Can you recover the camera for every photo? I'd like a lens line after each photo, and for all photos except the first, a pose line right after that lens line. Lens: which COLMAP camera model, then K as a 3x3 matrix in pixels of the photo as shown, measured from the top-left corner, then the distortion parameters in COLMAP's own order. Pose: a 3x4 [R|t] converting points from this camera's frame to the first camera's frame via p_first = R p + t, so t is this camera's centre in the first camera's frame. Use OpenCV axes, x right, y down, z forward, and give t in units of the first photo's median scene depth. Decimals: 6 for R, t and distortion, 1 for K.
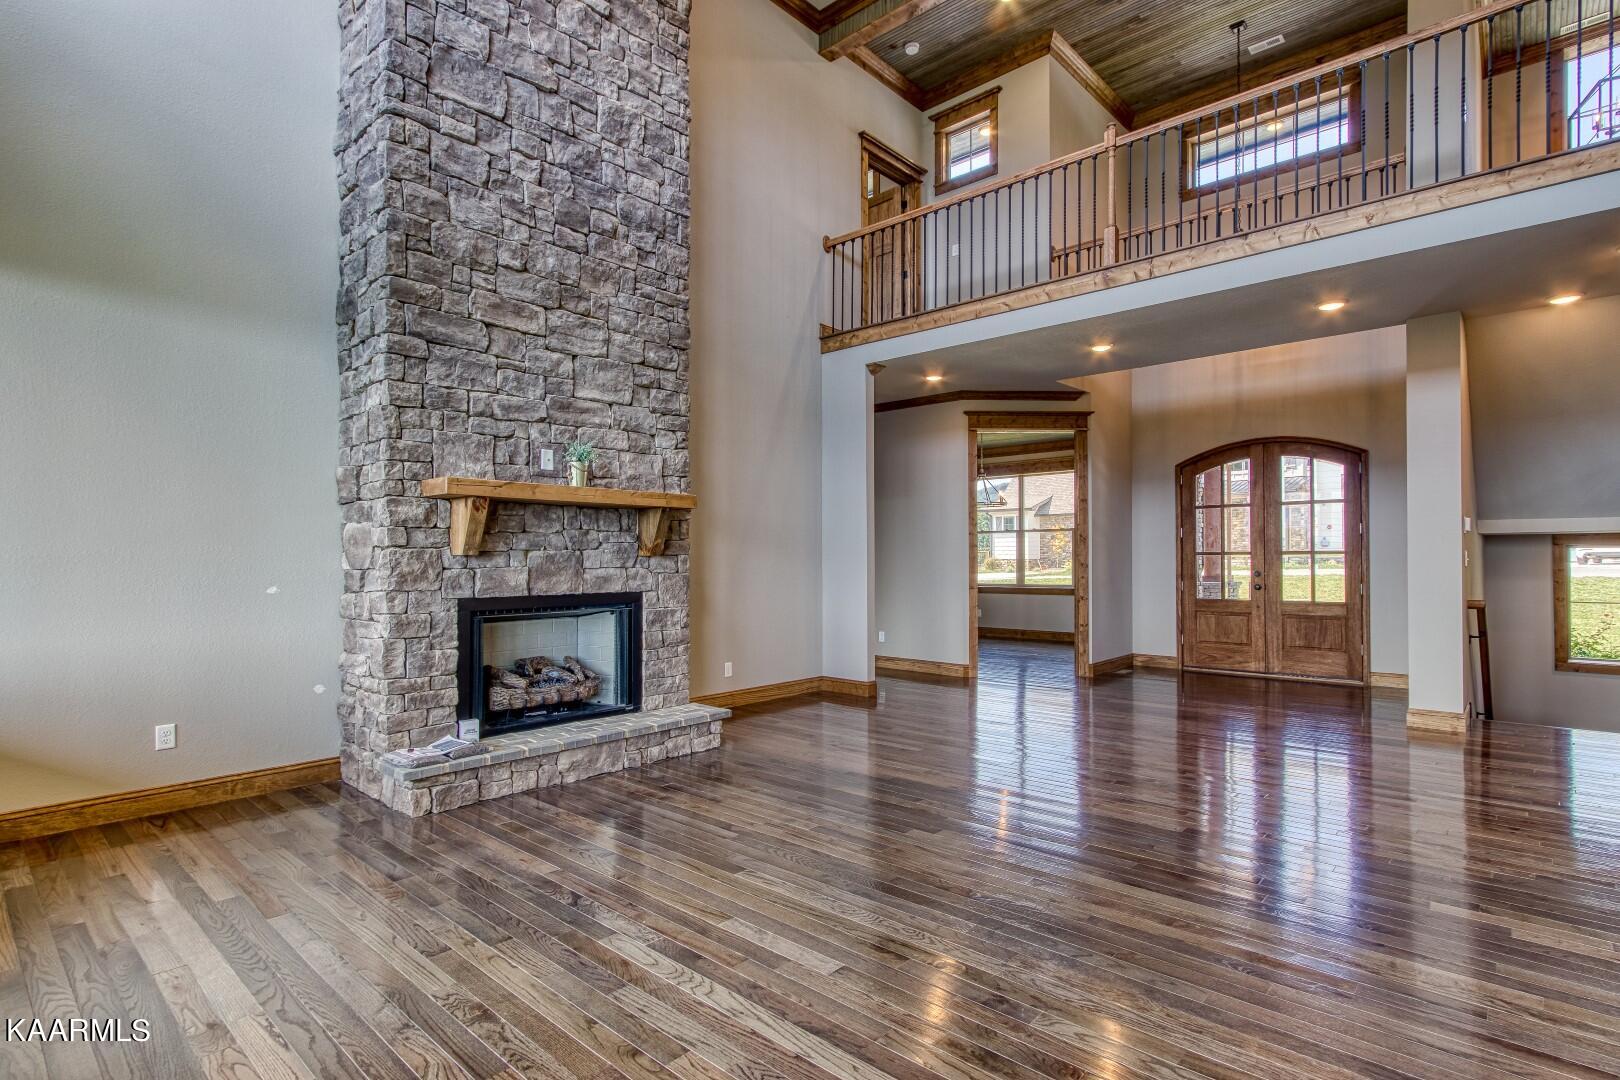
lens RADIAL K [[791.2, 0, 841.4], [0, 791.2, 553.9], [0, 0, 1]] dist [0.000504, 0.002539]
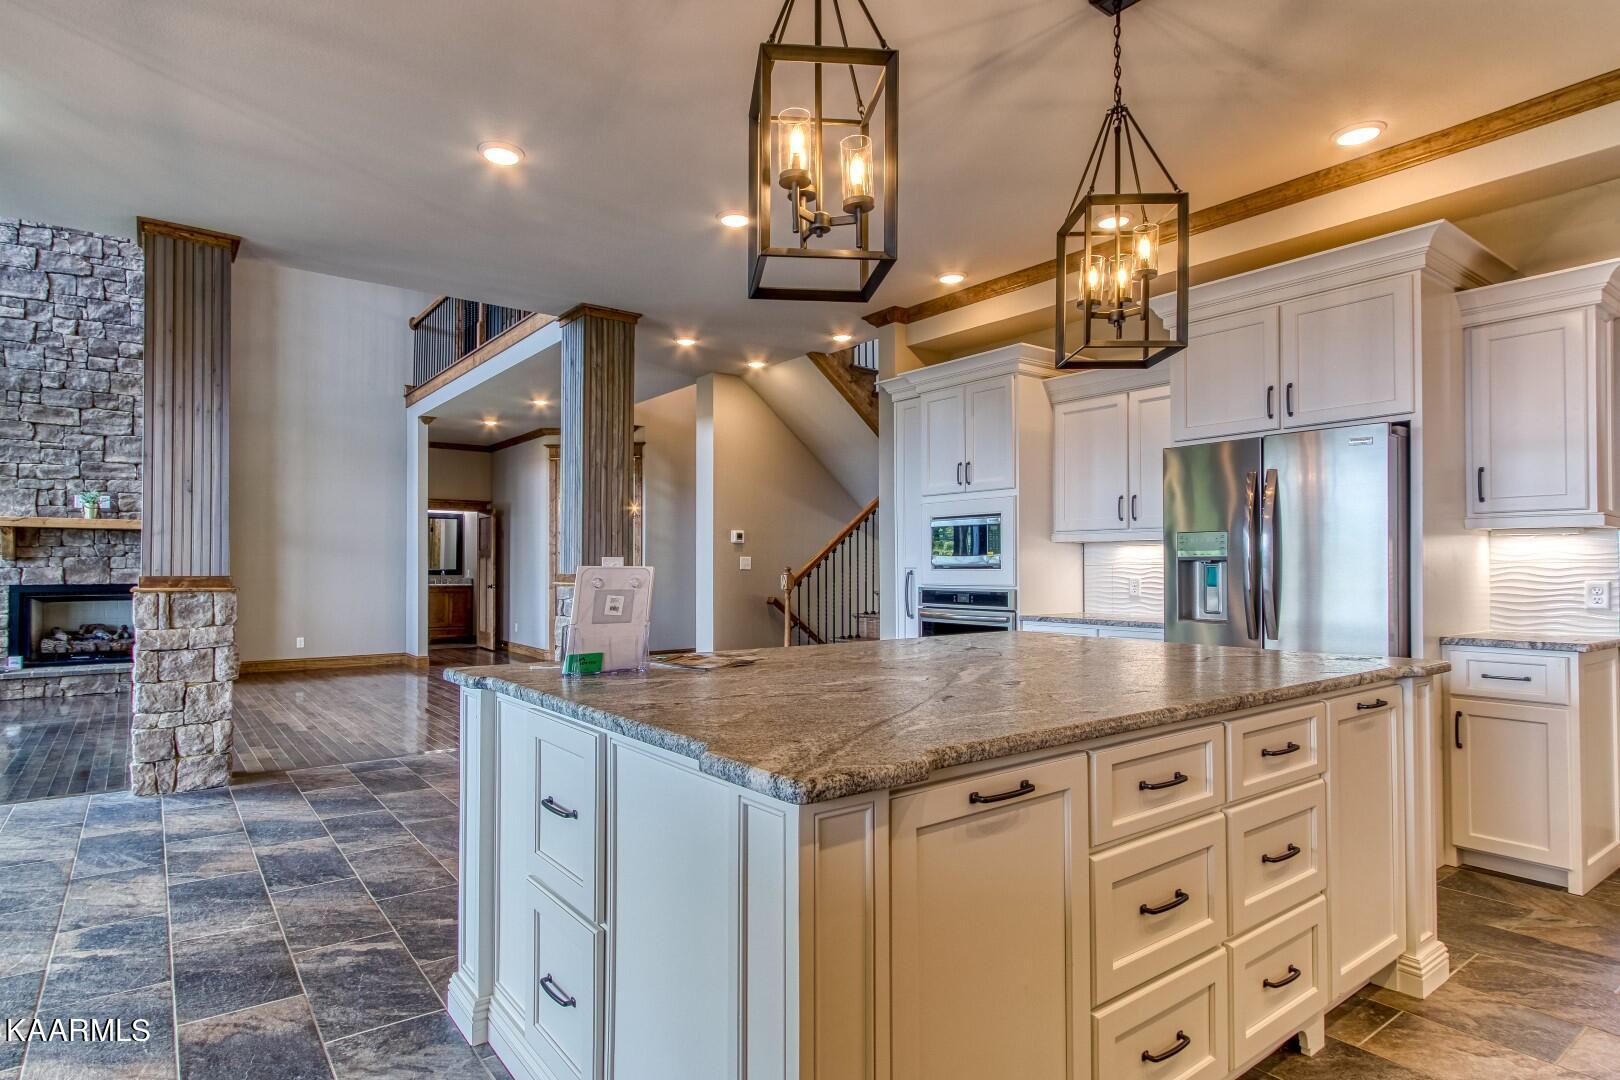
lens RADIAL K [[854.1, 0, 754.9], [0, 854.1, 557.1], [0, 0, 1]] dist [0.000320, -0.000796]
pose [[0.974197, 0.000094, -0.225701, 1.331851], [-0.001427, 0.999983, -0.005740, 0.003742], [0.225696, 0.005914, 0.974180, -0.388173]]
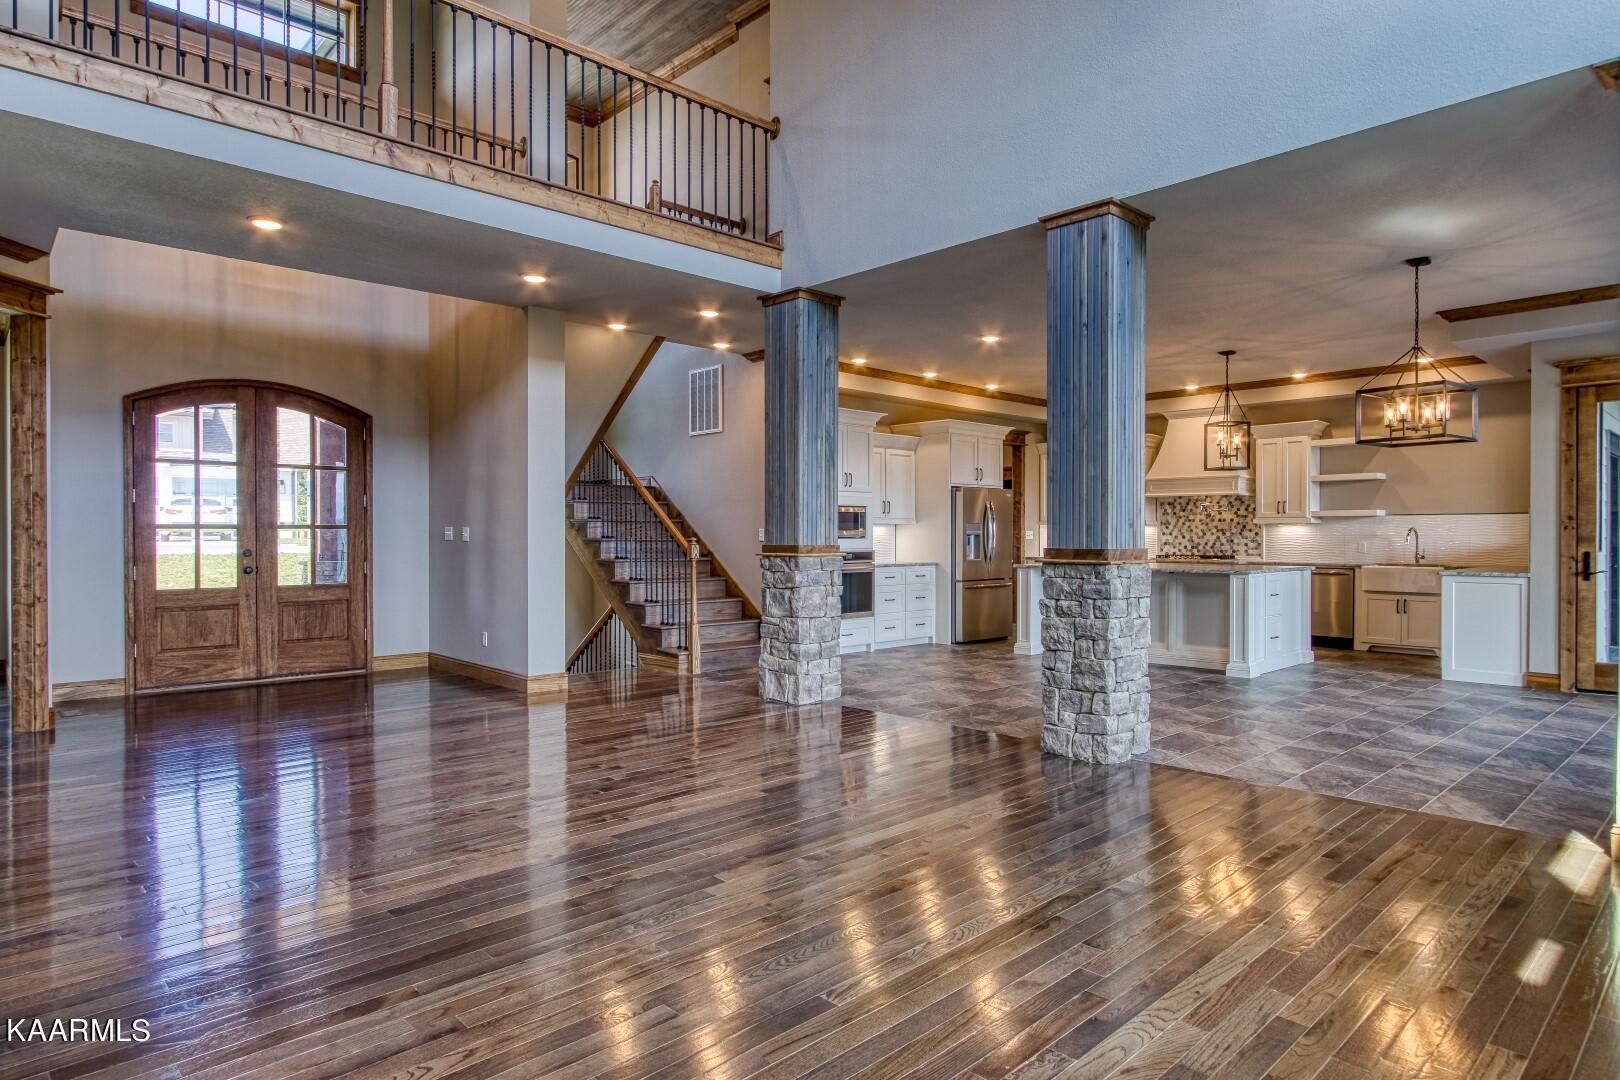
lens RADIAL K [[903.2, 0, 850.8], [0, 903.2, 538.1], [0, 0, 1]] dist [-0.003985, 0.000184]
pose [[0.089331, -0.003503, 0.995996, -0.535380], [-0.007650, 0.999962, 0.004203, 0.003436], [-0.995973, -0.007995, 0.089301, 0.572725]]
